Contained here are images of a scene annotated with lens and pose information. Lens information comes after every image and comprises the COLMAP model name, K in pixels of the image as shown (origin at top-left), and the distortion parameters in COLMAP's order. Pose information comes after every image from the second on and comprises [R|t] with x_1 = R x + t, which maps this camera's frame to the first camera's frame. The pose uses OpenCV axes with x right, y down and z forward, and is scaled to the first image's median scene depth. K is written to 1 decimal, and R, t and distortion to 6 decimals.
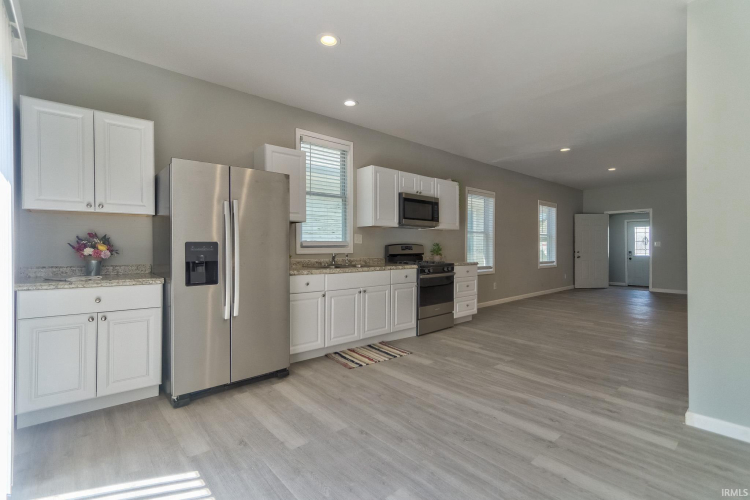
lens RADIAL K [[352.1, 0, 368.7], [0, 352.1, 247.3], [0, 0, 1]] dist [0.002752, -0.000156]
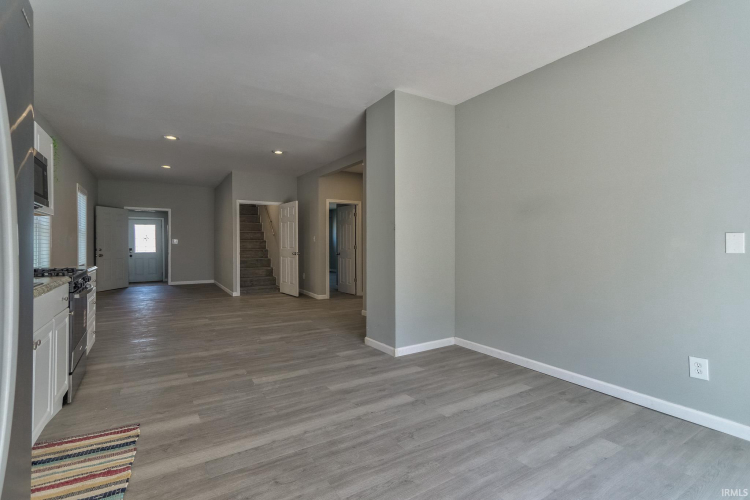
lens RADIAL K [[352.1, 0, 369.8], [0, 352.1, 246.5], [0, 0, 1]] dist [0.002752, -0.000156]
pose [[0.146765, -0.005003, 0.989159, -0.573471], [0.000585, 0.999987, 0.004971, 0.005545], [-0.989171, -0.000151, 0.146766, 0.778285]]
